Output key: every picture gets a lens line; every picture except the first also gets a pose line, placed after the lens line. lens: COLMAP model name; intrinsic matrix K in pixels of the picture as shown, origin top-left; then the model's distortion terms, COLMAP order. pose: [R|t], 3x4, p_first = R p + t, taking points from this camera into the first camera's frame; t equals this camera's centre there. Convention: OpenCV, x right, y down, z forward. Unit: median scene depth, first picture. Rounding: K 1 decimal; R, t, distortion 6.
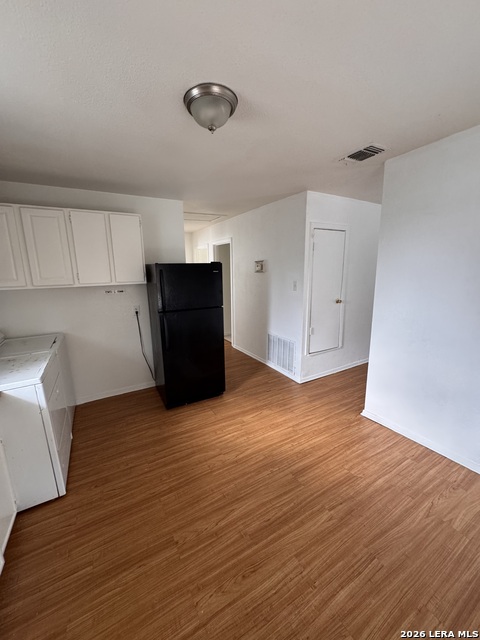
lens RADIAL K [[258.0, 0, 240.0], [0, 258.0, 321.4], [0, 0, 1]] dist [-0.000147, -0.000096]
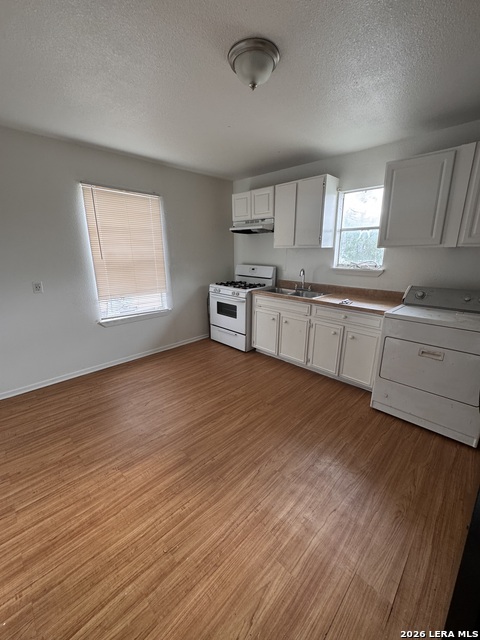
lens RADIAL K [[258.0, 0, 239.5], [0, 258.0, 318.8], [0, 0, 1]] dist [-0.000147, -0.000096]
pose [[-0.965202, 0.098641, -0.242188, 0.207627], [-0.018513, 0.898031, 0.439542, -0.258166], [0.260849, 0.428730, -0.864956, 1.628864]]
